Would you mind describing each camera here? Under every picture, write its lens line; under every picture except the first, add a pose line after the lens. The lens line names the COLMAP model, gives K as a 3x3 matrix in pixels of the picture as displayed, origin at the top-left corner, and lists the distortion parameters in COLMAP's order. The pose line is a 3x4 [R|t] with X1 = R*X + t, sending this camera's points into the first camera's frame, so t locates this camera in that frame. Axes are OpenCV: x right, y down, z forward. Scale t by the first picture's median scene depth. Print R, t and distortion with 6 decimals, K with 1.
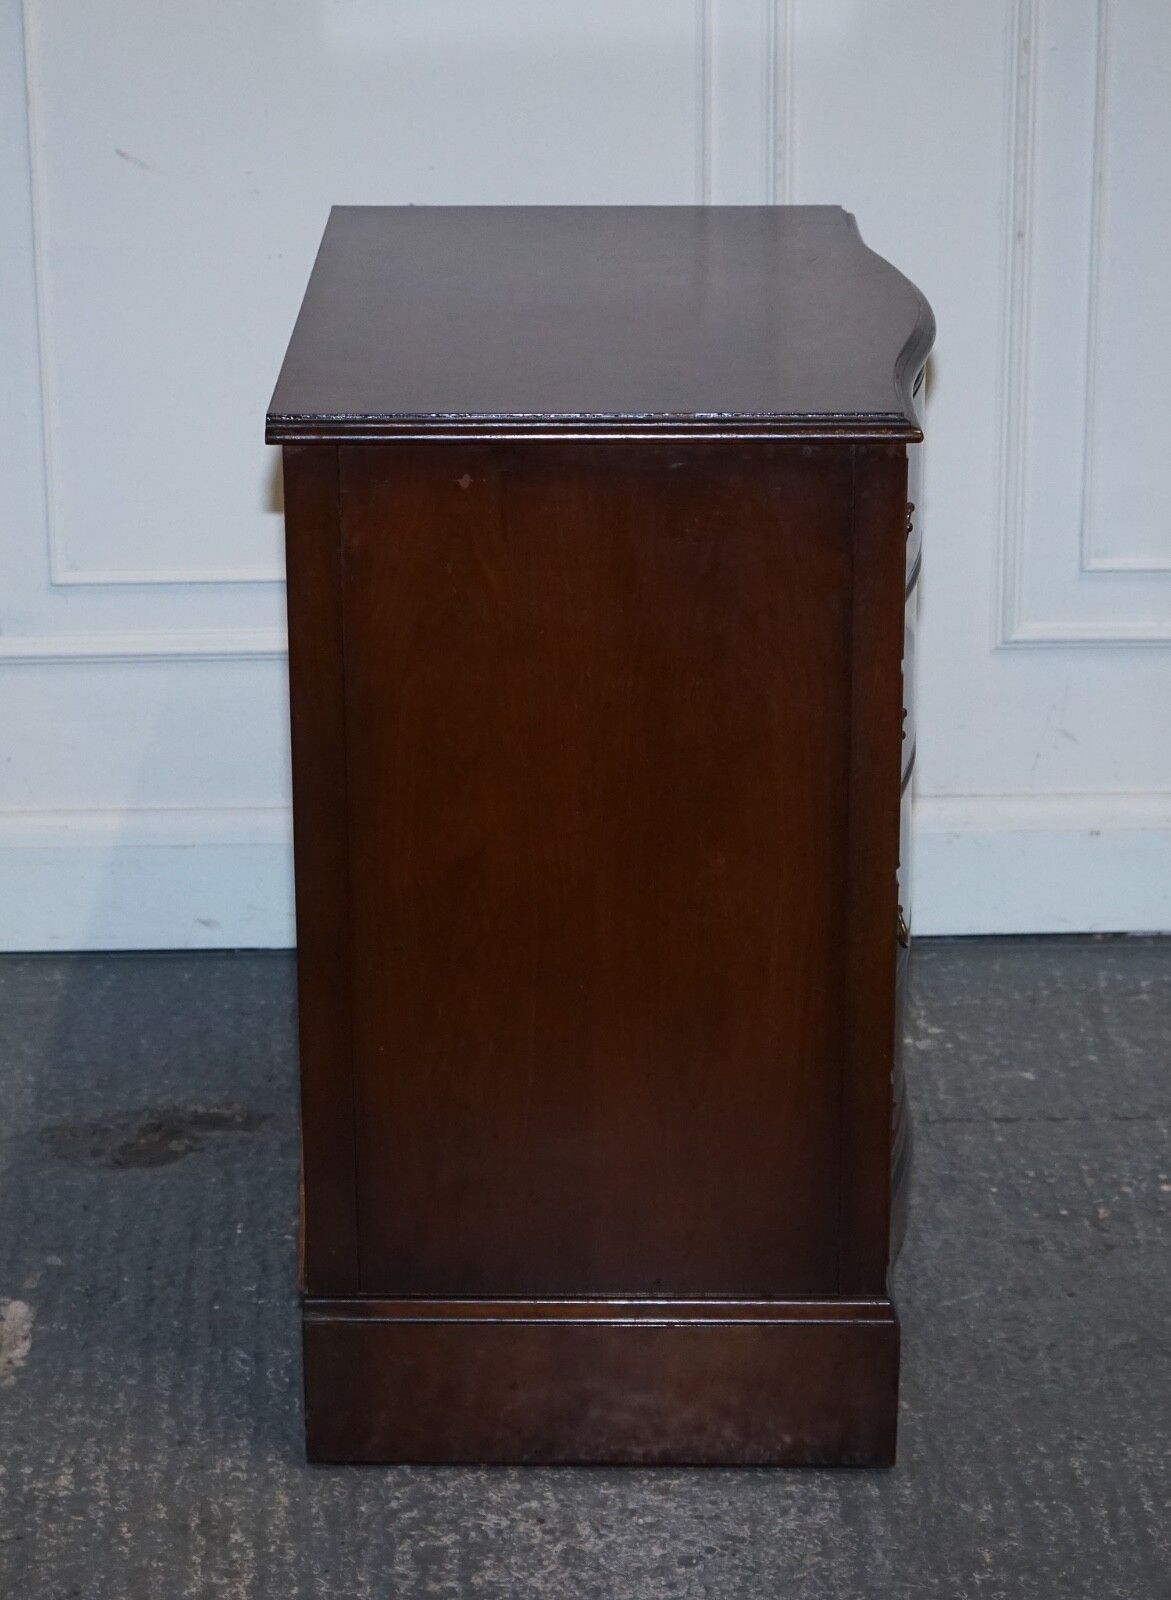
lens RADIAL K [[4004.7, 0, 582.1], [0, 4004.7, 773.6], [0, 0, 1]] dist [-0.033997, 0.000000]
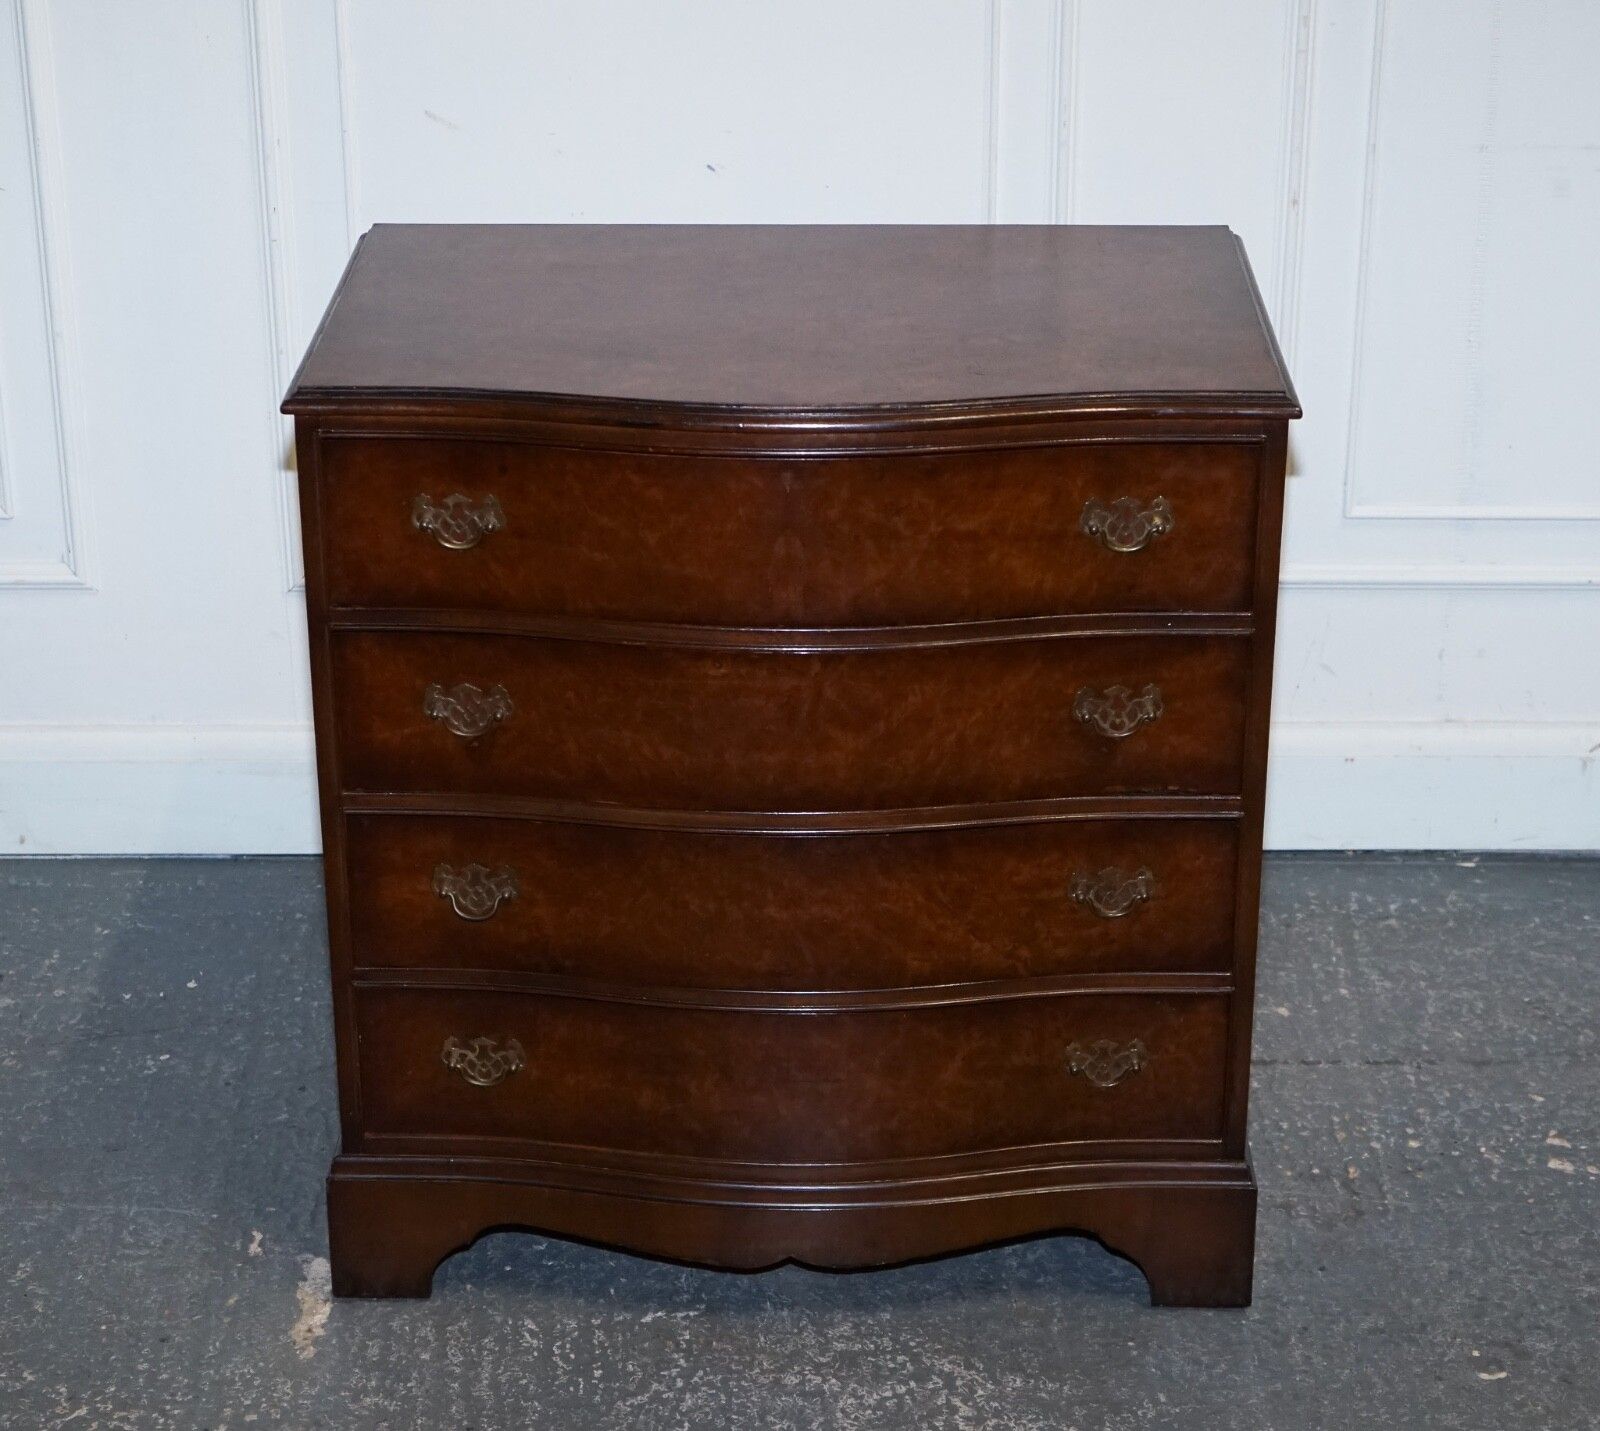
lens RADIAL K [[3424.0, 0, 810.6], [0, 3424.0, 711.9], [0, 0, 1]] dist [-0.010572, 0.000000]
pose [[0.999724, 0.014455, -0.018524, 0.002623], [-0.012695, 0.995696, 0.091810, -0.091811], [0.019771, -0.091550, 0.995604, 0.113365]]
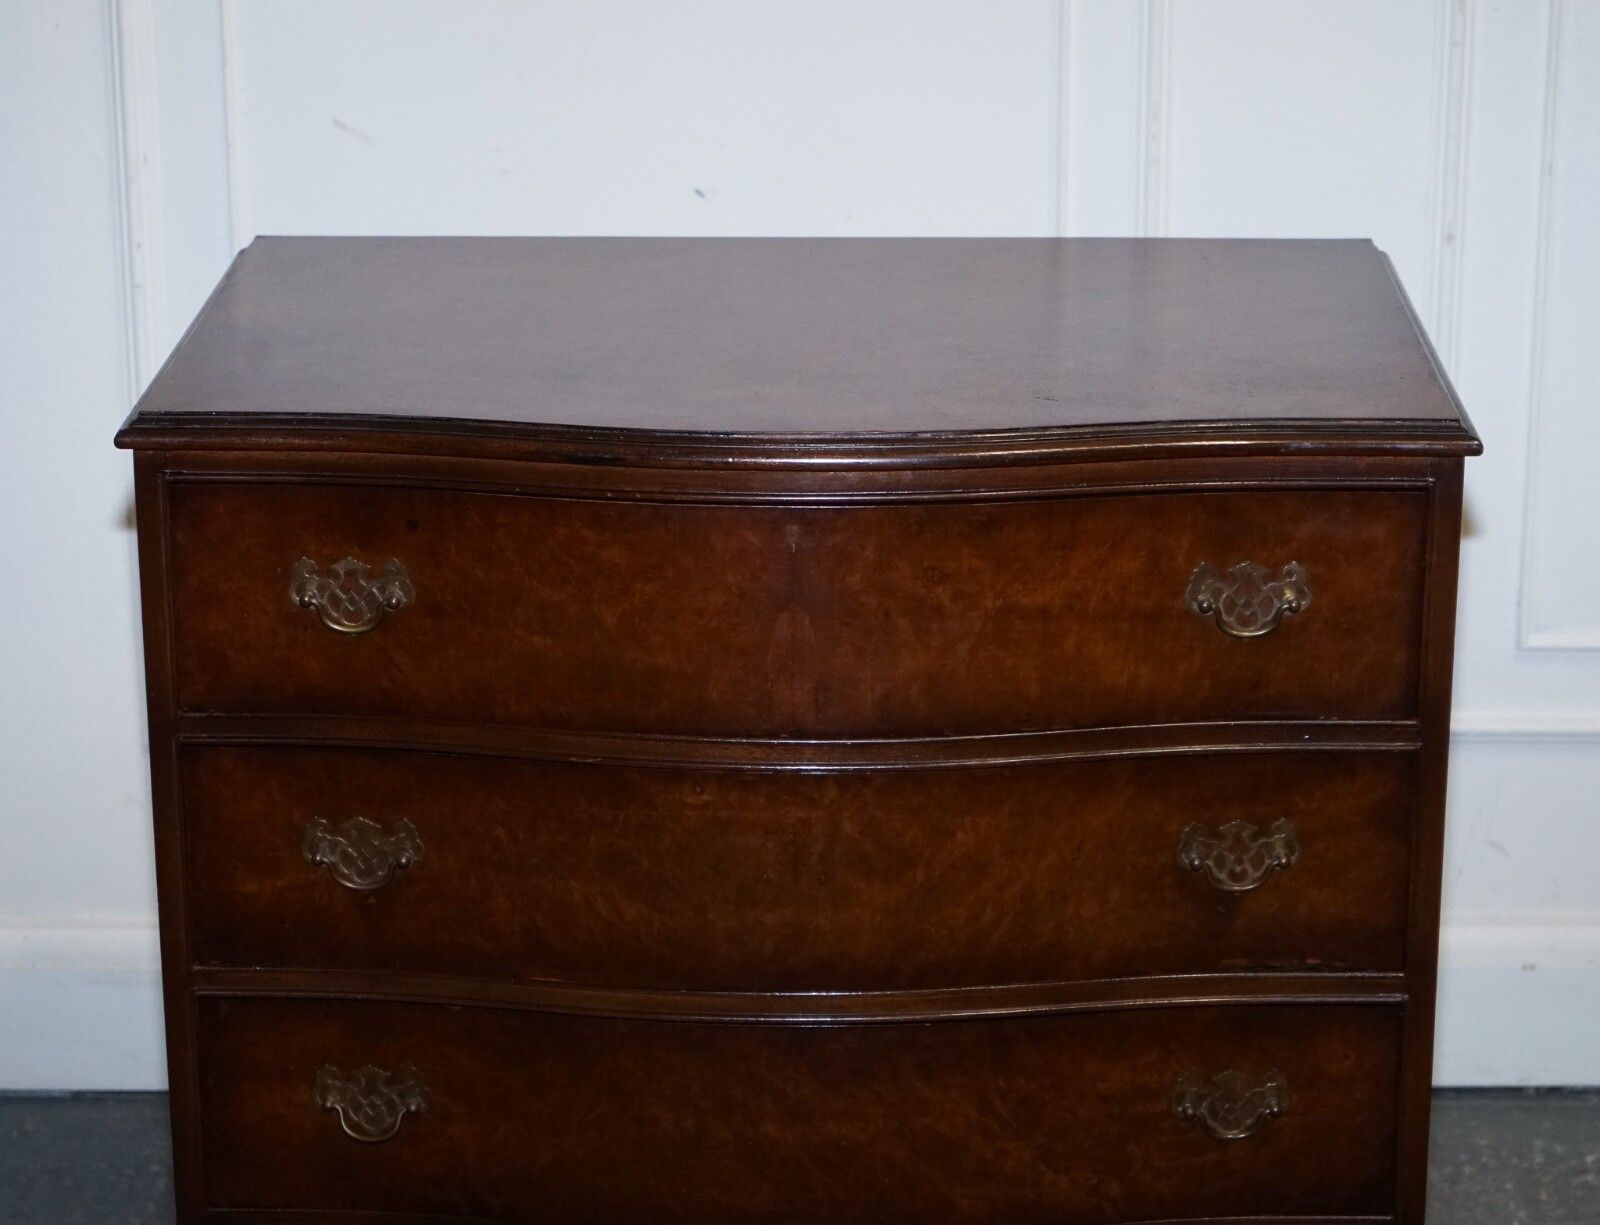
lens RADIAL K [[4037.3, 0, 841.0], [0, 4037.3, 559.6], [0, 0, 1]] dist [-0.048492, 0.000000]
pose [[0.999734, 0.013532, -0.018693, 0.003090], [-0.013953, 0.999647, -0.022615, -0.054985], [0.018381, 0.022870, 0.999569, 0.206940]]
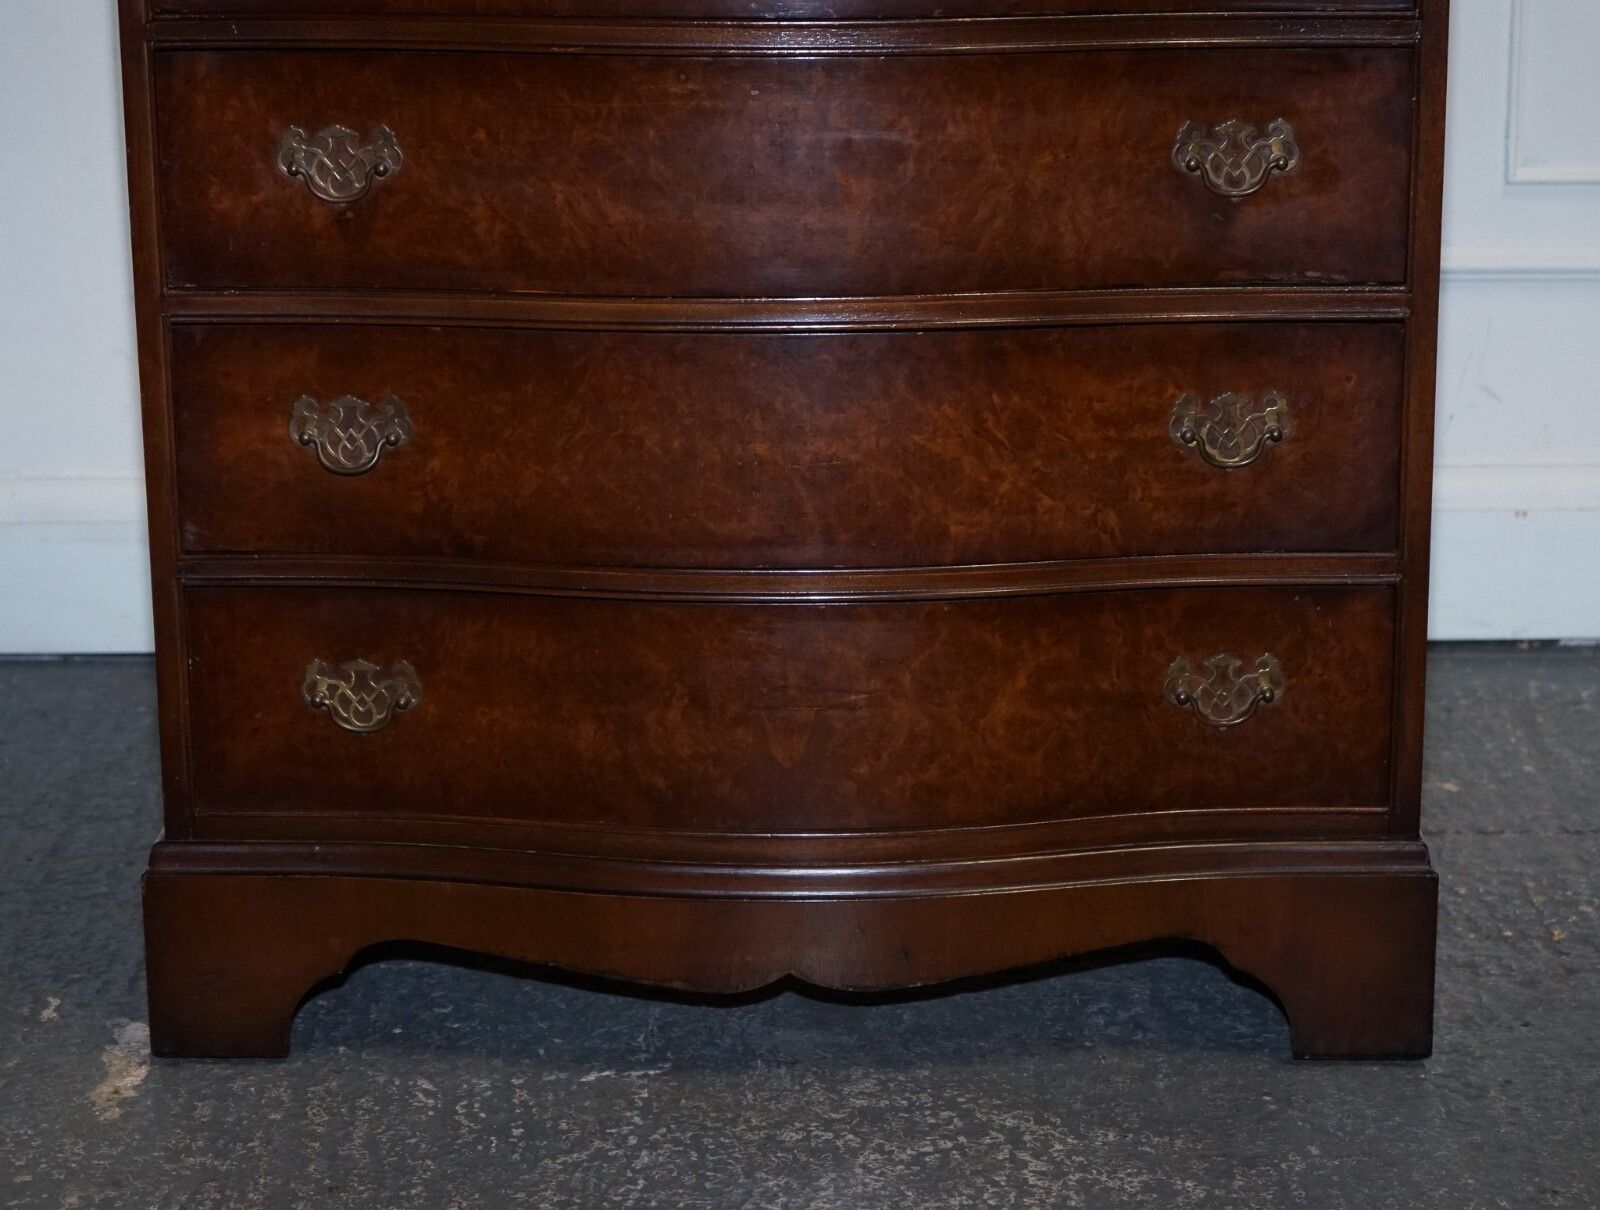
lens RADIAL K [[3841.8, 0, 890.6], [0, 3841.8, 608.7], [0, 0, 1]] dist [-0.075136, 0.000000]
pose [[0.999971, 0.006255, -0.004268, 0.004258], [-0.006447, 0.998895, -0.046548, 0.082711], [0.003972, 0.046575, 0.998907, 0.260016]]
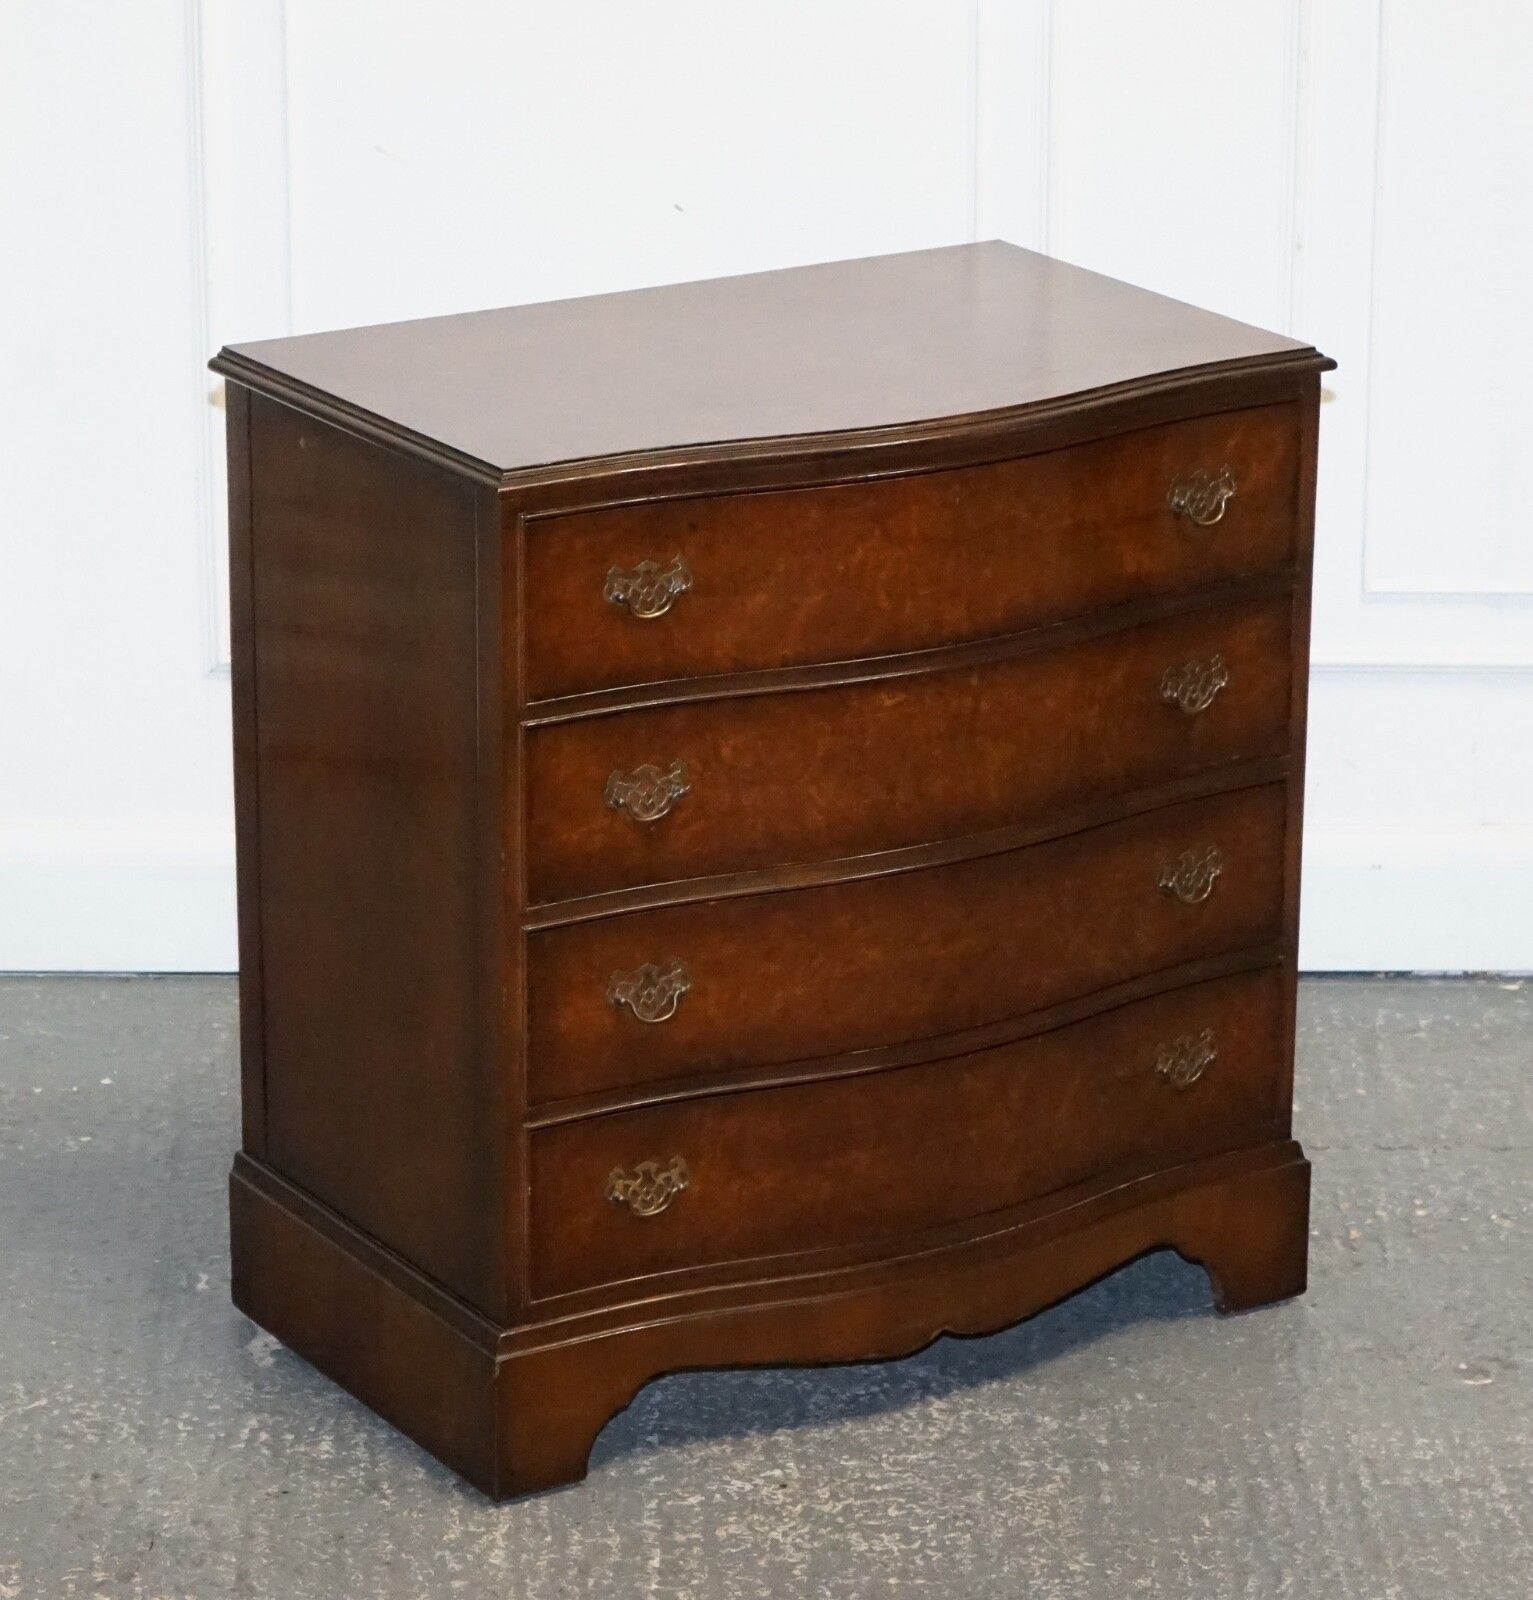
lens RADIAL K [[5656.0, 0, 824.4], [0, 5656.0, 775.8], [0, 0, 1]] dist [-0.046489, 0.000000]
pose [[0.999826, 0.015881, -0.009825, 0.010355], [-0.016082, 0.999656, -0.020739, 0.027258], [0.009493, 0.020894, 0.999737, -0.411531]]
